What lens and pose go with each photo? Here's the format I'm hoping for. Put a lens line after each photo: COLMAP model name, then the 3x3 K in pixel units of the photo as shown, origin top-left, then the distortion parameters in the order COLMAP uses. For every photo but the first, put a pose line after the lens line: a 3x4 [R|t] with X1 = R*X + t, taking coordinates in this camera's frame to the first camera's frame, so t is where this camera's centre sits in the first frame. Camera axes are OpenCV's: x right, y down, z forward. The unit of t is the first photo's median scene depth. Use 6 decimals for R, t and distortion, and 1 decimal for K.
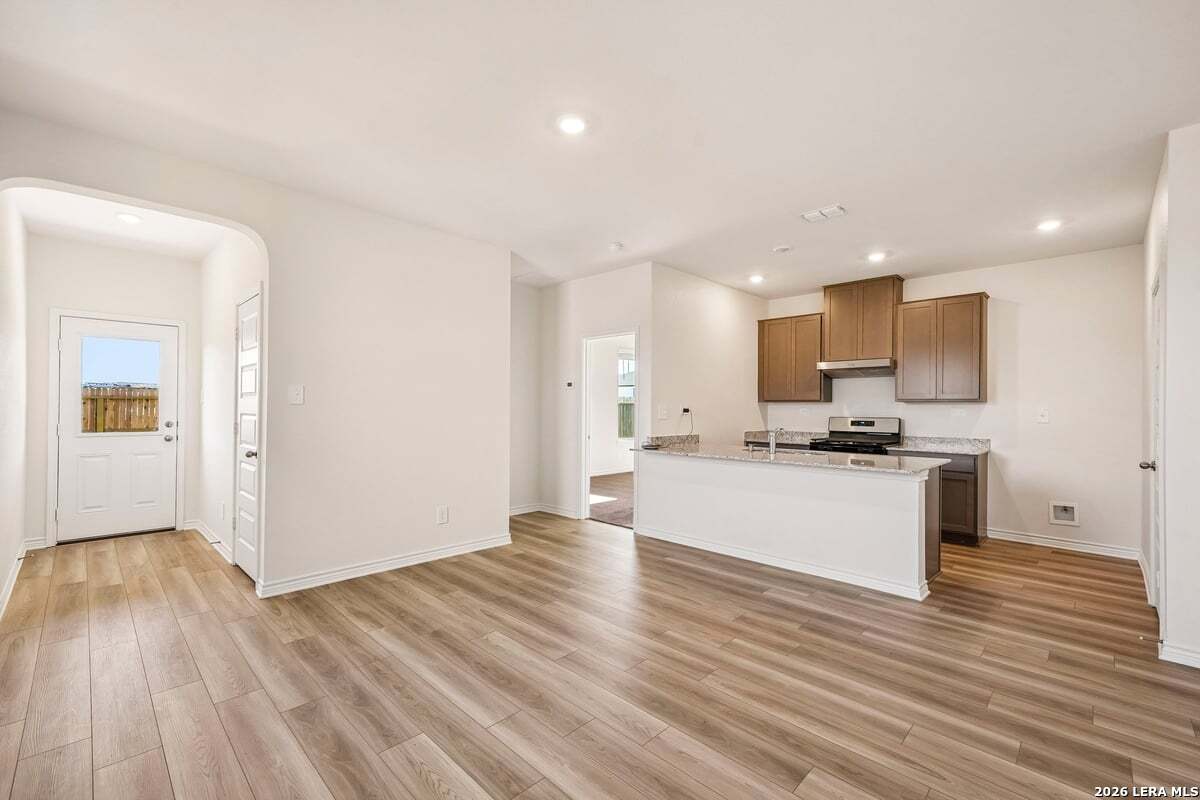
lens RADIAL K [[513.4, 0, 595.1], [0, 513.4, 402.8], [0, 0, 1]] dist [0.008731, 0.000476]
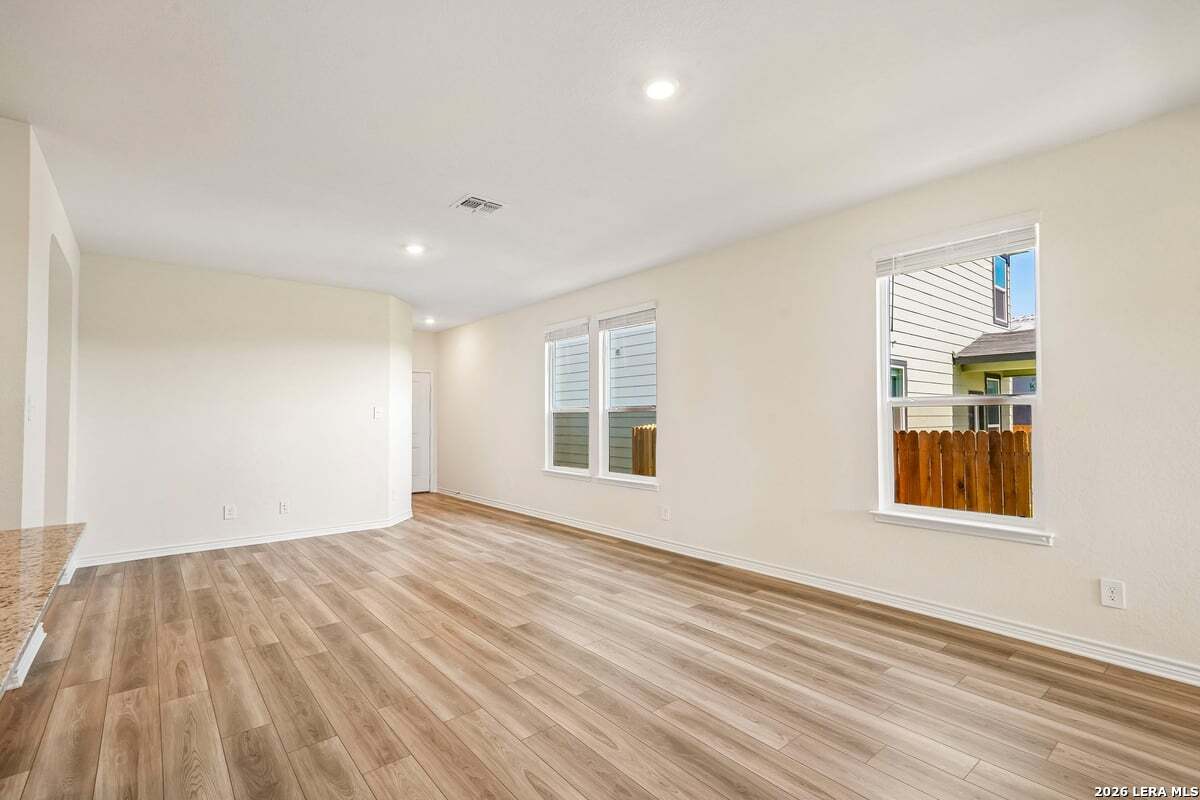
lens RADIAL K [[548.4, 0, 600.0], [0, 548.4, 400.0], [0, 0, 1]] dist [0.013530, -0.000214]
pose [[-0.995235, 0.000340, 0.097510, -0.019505], [-0.003749, 0.999121, -0.041746, 0.011292], [-0.097438, -0.041913, -0.994359, 1.063849]]
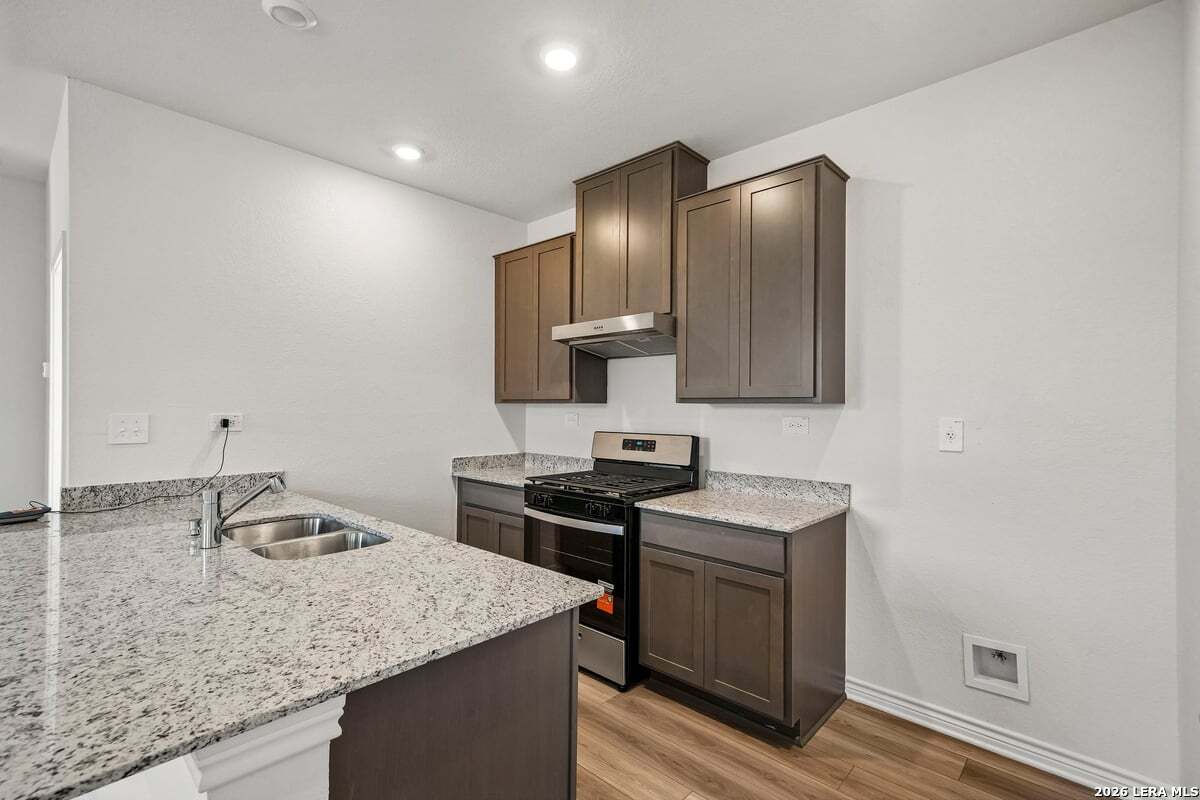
lens RADIAL K [[548.4, 0, 600.0], [0, 548.4, 400.0], [0, 0, 1]] dist [0.013530, -0.000214]
pose [[0.999597, -0.002226, 0.028289, 0.565025], [0.002243, 0.999997, -0.000576, -0.005159], [-0.028288, 0.000639, 0.999600, 0.551678]]
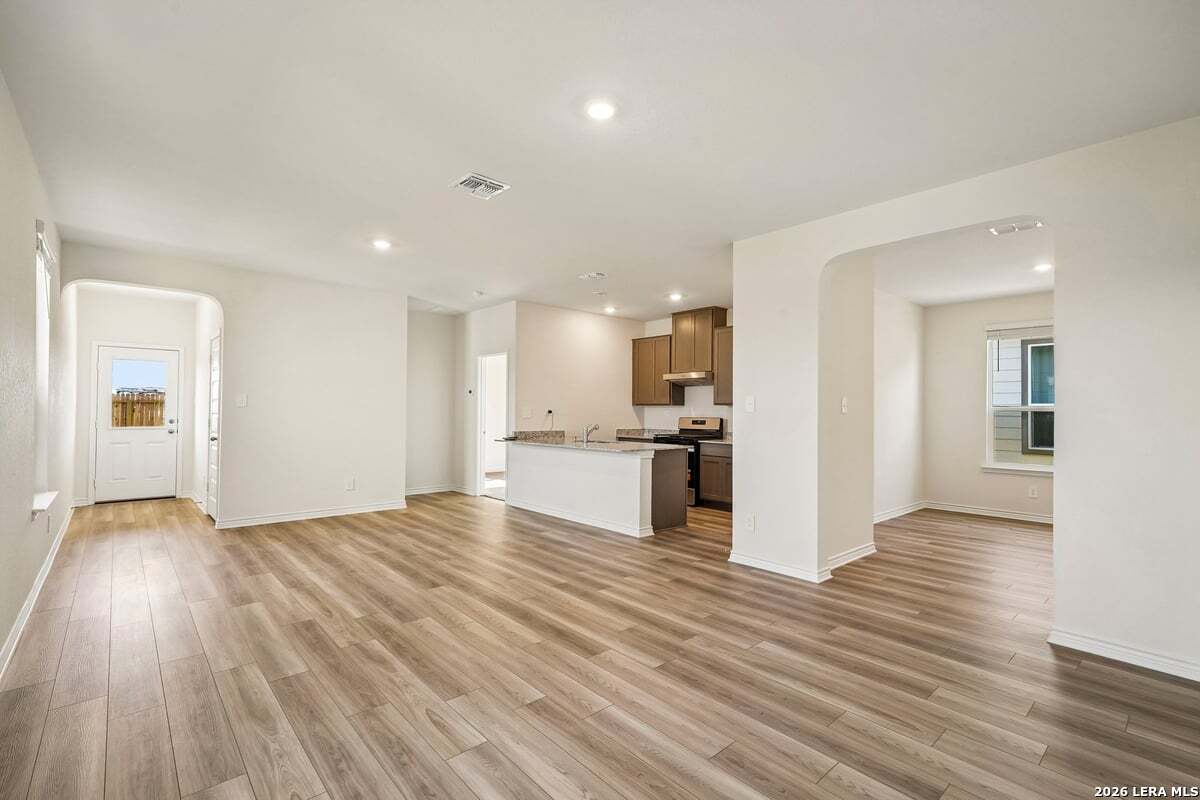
lens RADIAL K [[548.4, 0, 600.0], [0, 548.4, 400.0], [0, 0, 1]] dist [0.013530, -0.000214]
pose [[0.997976, -0.000044, -0.063587, 0.441469], [-0.000670, 0.999937, -0.011221, 0.000565], [0.063583, 0.011241, 0.997913, -0.431928]]
